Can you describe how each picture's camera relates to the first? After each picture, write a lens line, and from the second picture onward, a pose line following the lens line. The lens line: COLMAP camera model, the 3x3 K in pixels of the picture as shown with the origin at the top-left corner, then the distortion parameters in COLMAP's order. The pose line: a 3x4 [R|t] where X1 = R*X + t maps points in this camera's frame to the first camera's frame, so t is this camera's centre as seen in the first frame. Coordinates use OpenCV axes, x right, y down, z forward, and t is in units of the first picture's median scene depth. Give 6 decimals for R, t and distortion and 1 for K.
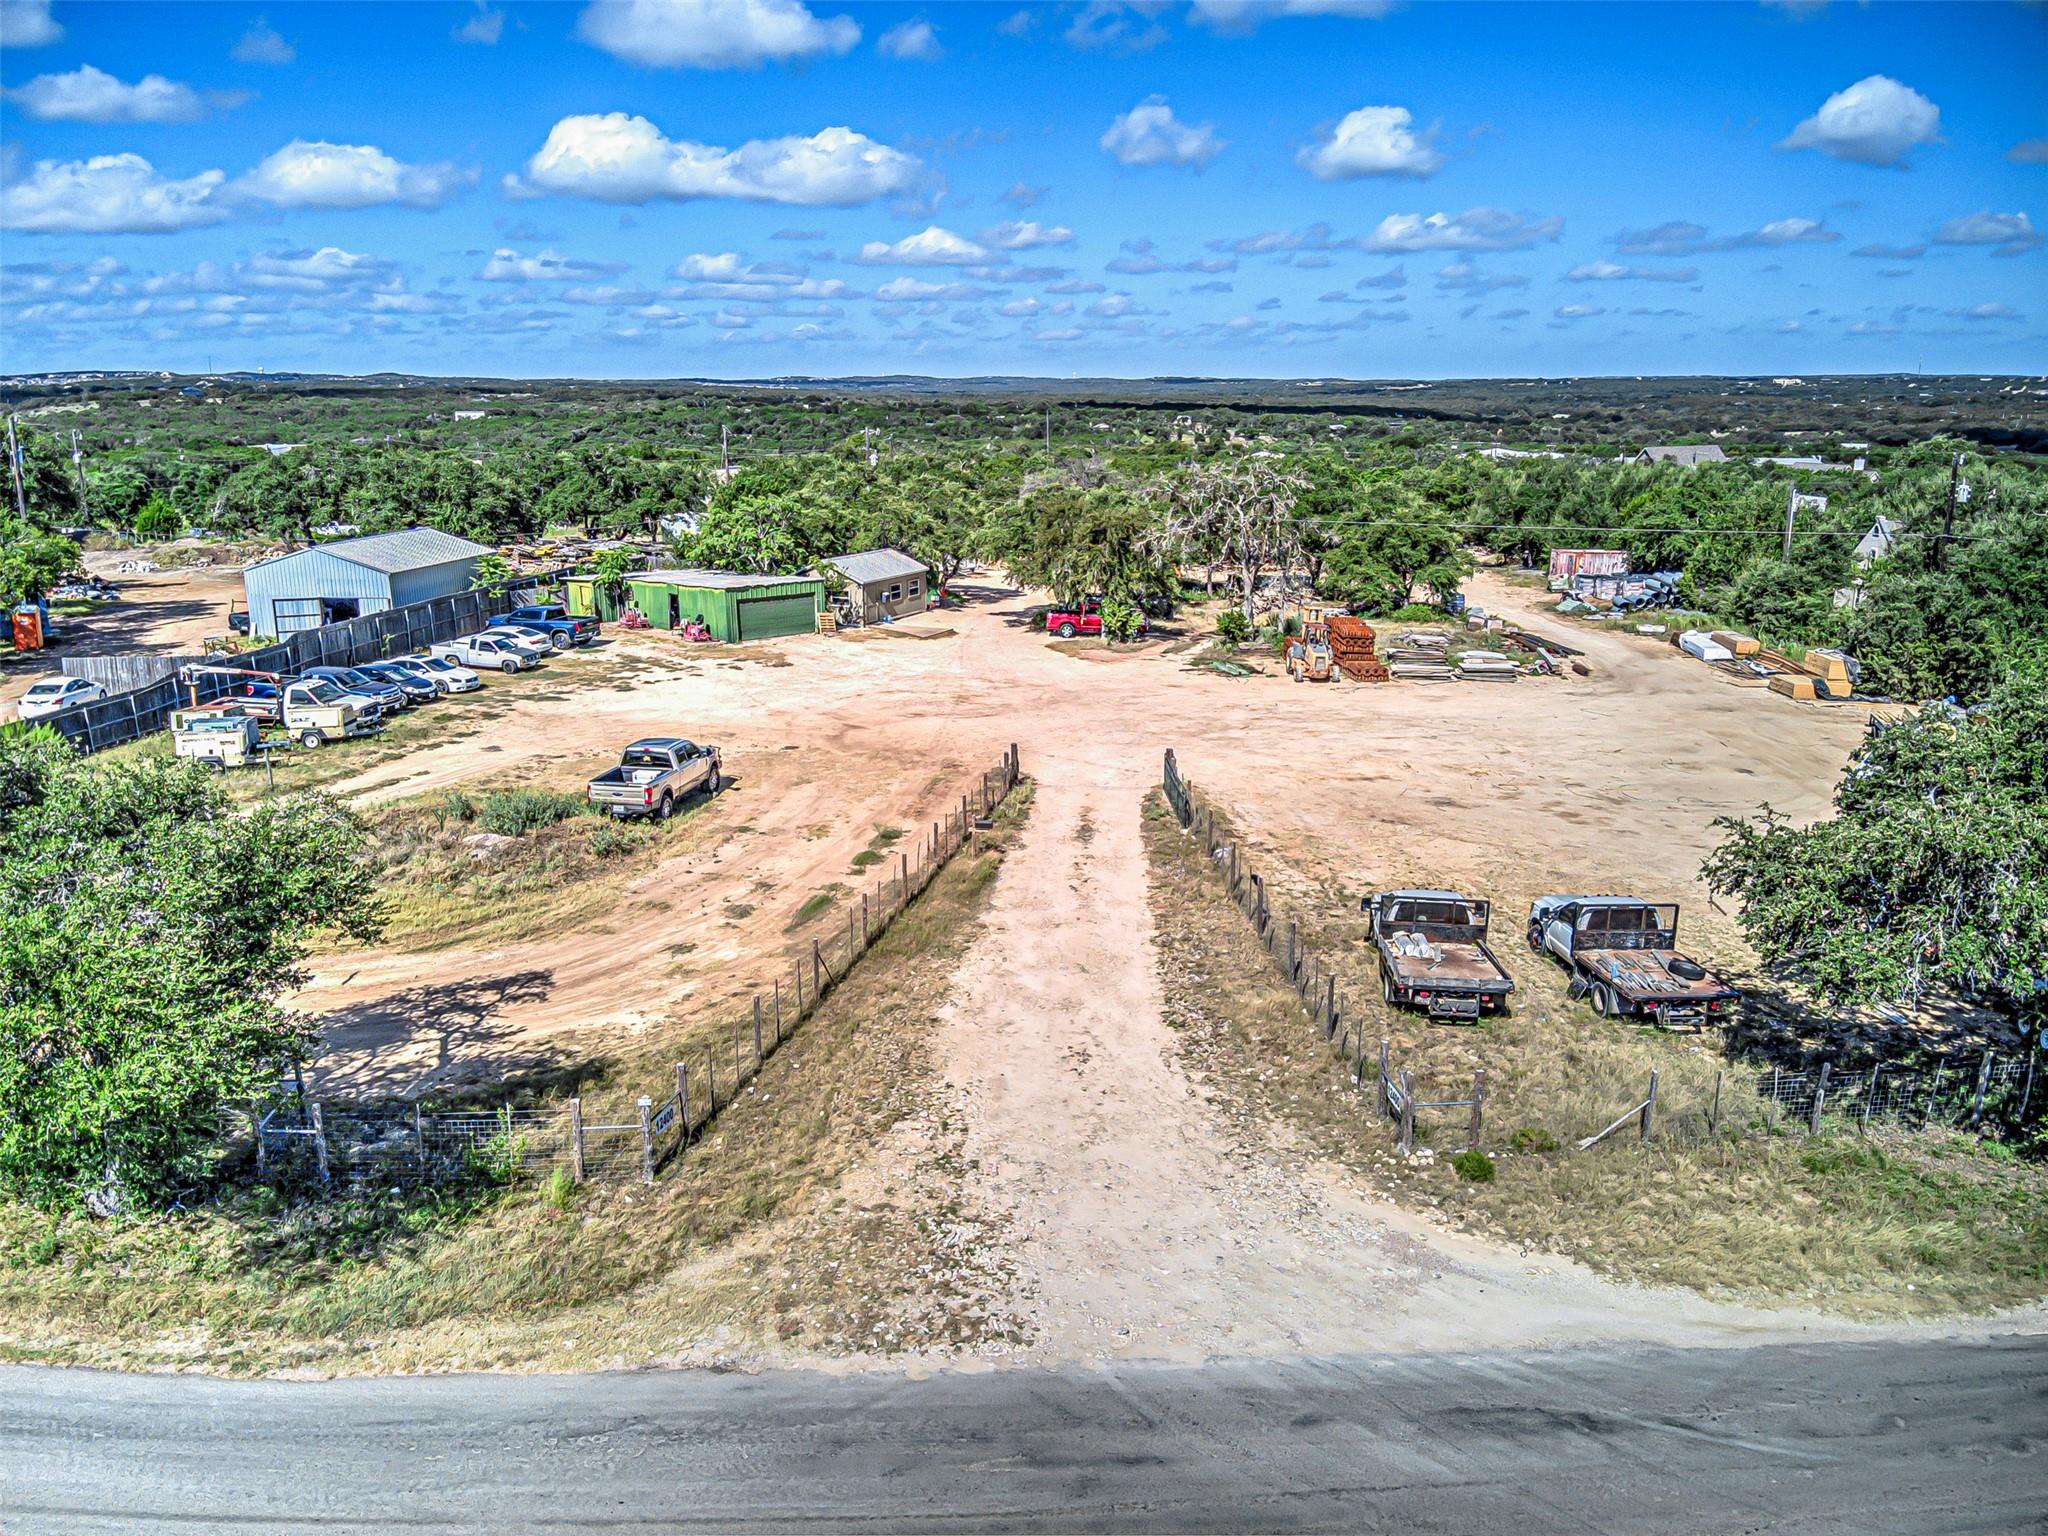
lens RADIAL K [[1492.4, 0, 1023.5], [0, 1492.4, 764.1], [0, 0, 1]] dist [0.079959, -0.162660]
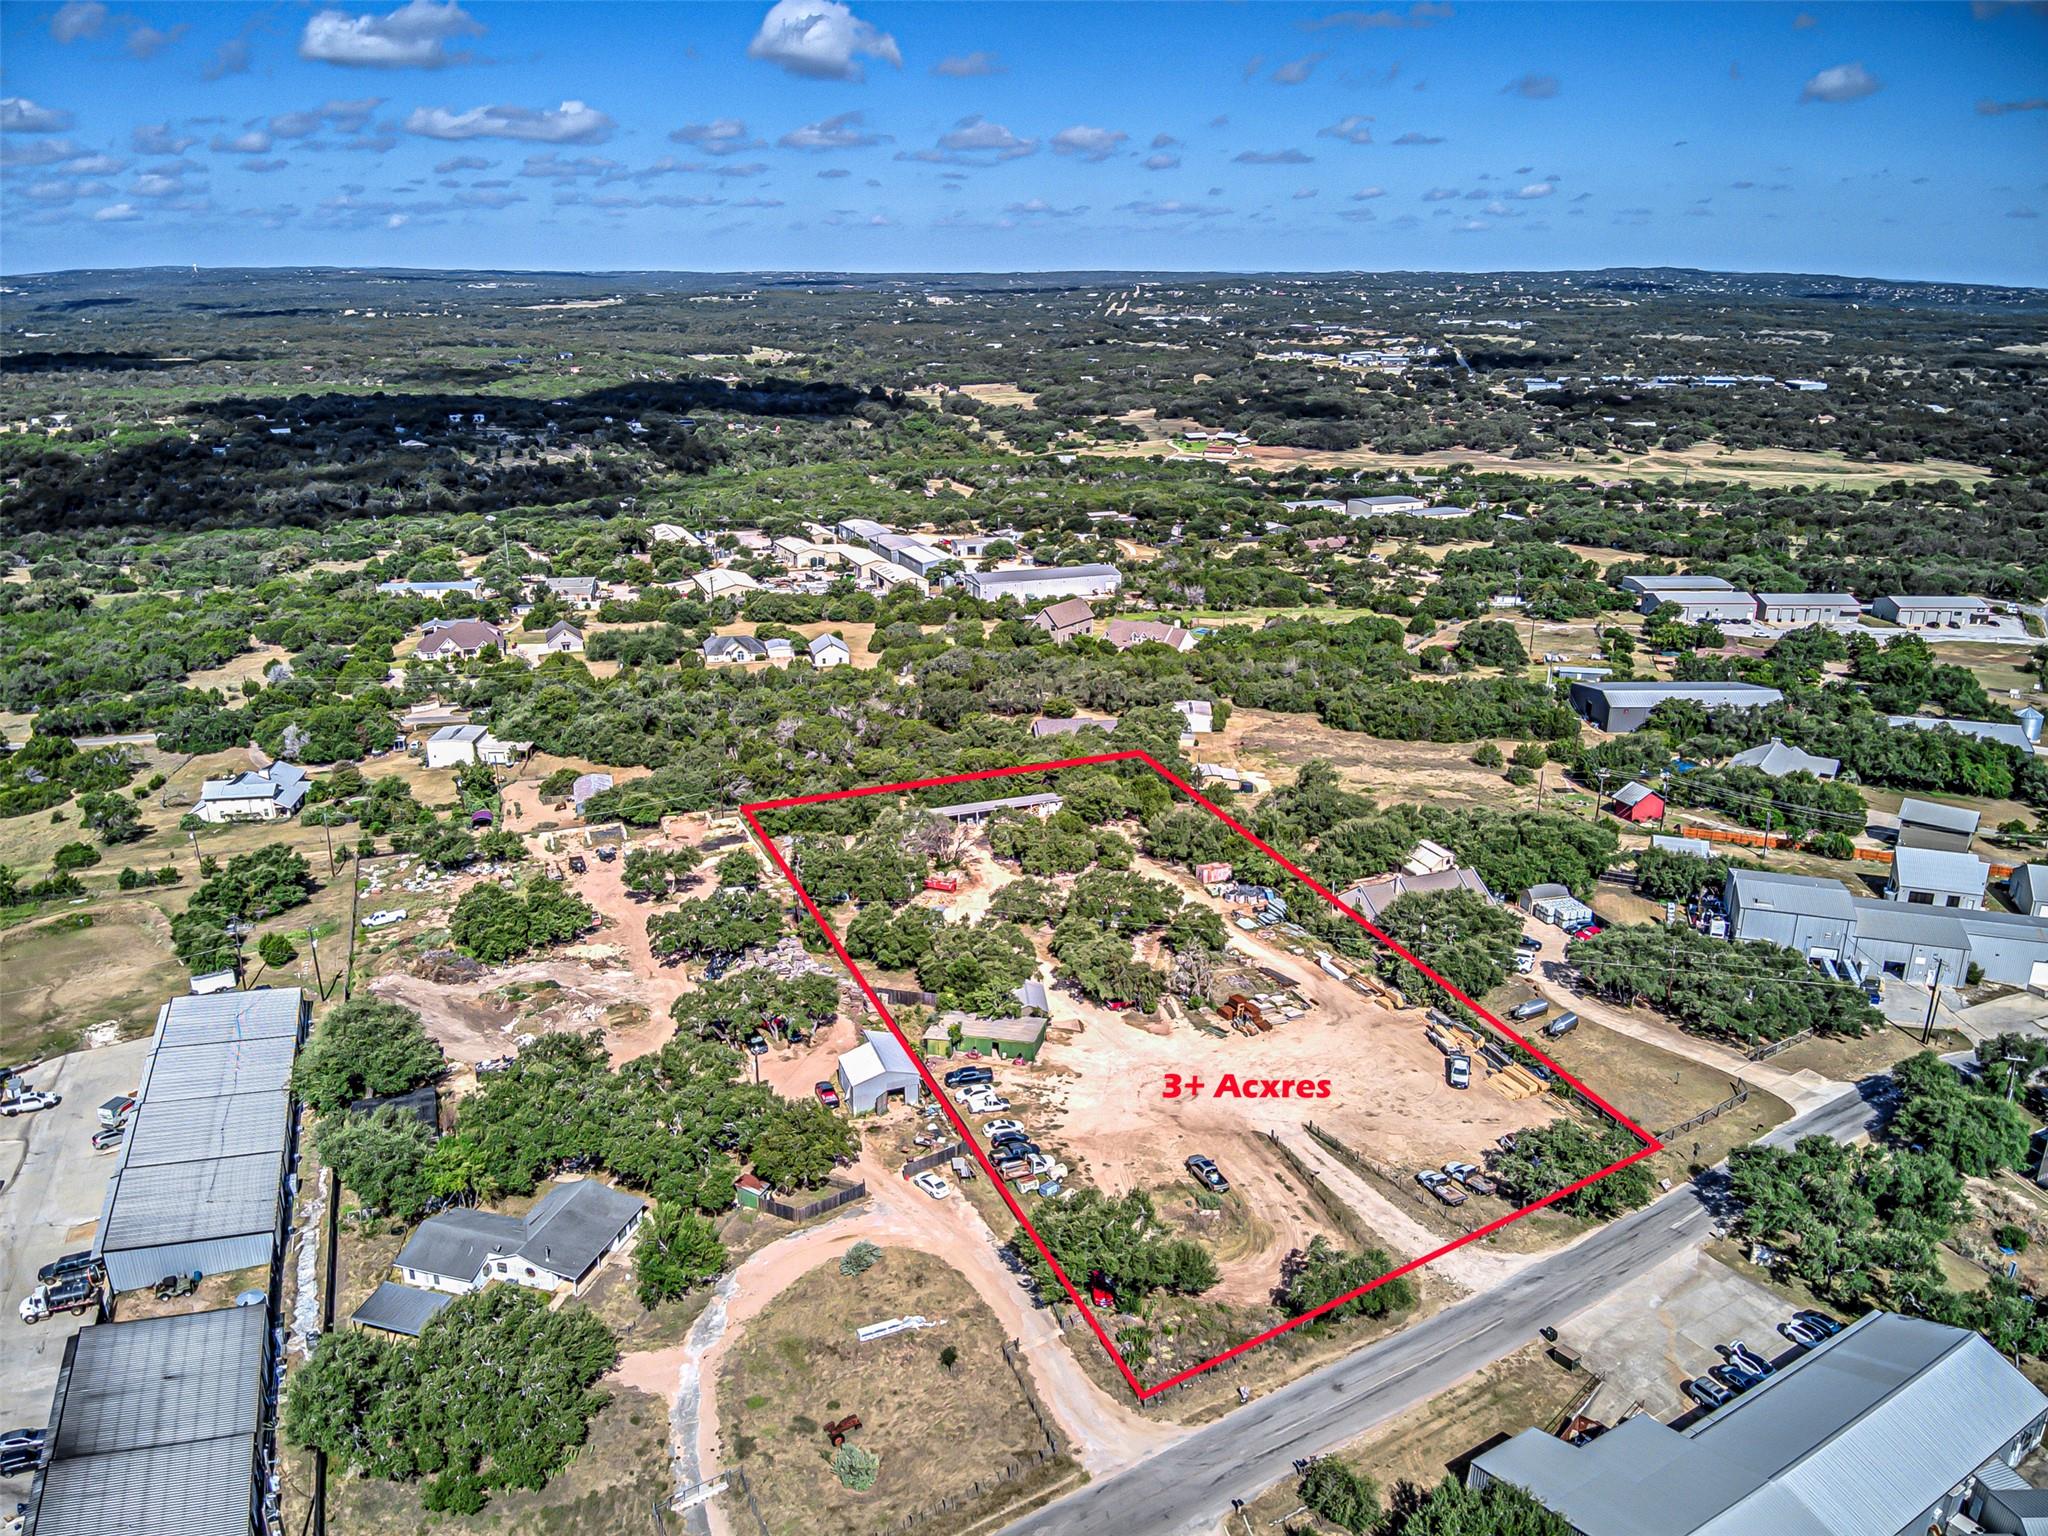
lens RADIAL K [[1492.4, 0, 1019.4], [0, 1492.4, 784.6], [0, 0, 1]] dist [0.079959, -0.162660]
pose [[0.865018, -0.157025, 0.476537, -1.826809], [0.115769, 0.986602, 0.114953, -1.137334], [-0.488203, -0.044268, 0.871607, -1.508401]]
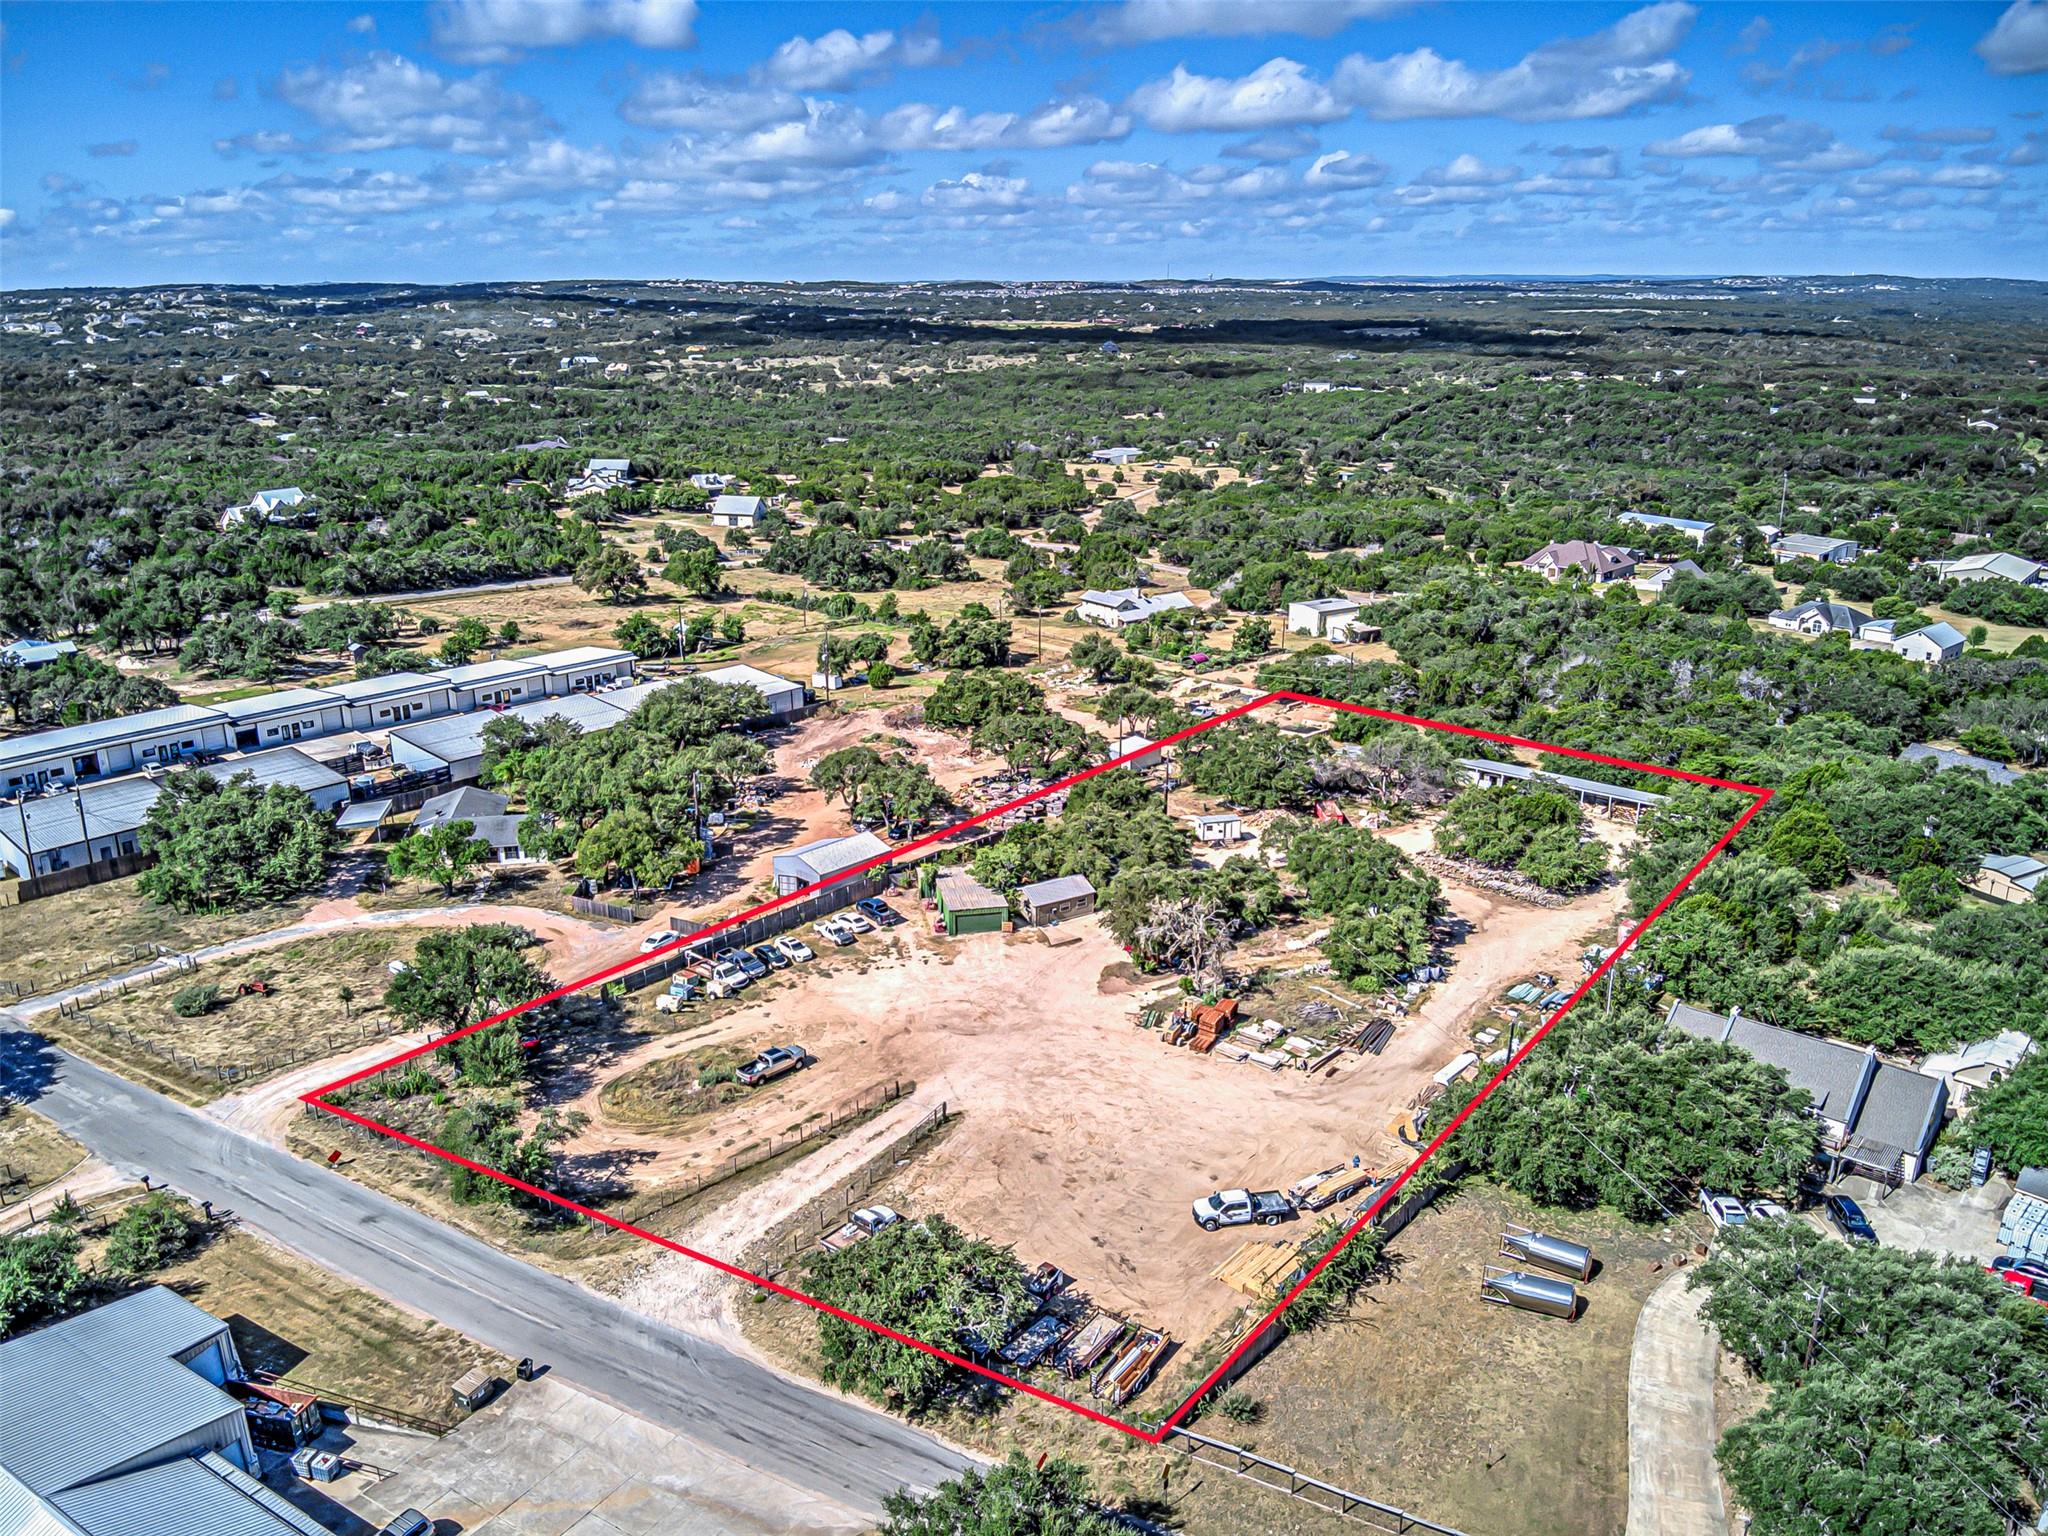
lens RADIAL K [[1492.4, 0, 1022.7], [0, 1492.4, 776.1], [0, 0, 1]] dist [0.079959, -0.162660]
pose [[0.835965, 0.167502, -0.522595, 1.257072], [-0.128999, 0.985576, 0.109543, -0.740203], [0.533405, -0.024160, 0.845515, -0.886498]]
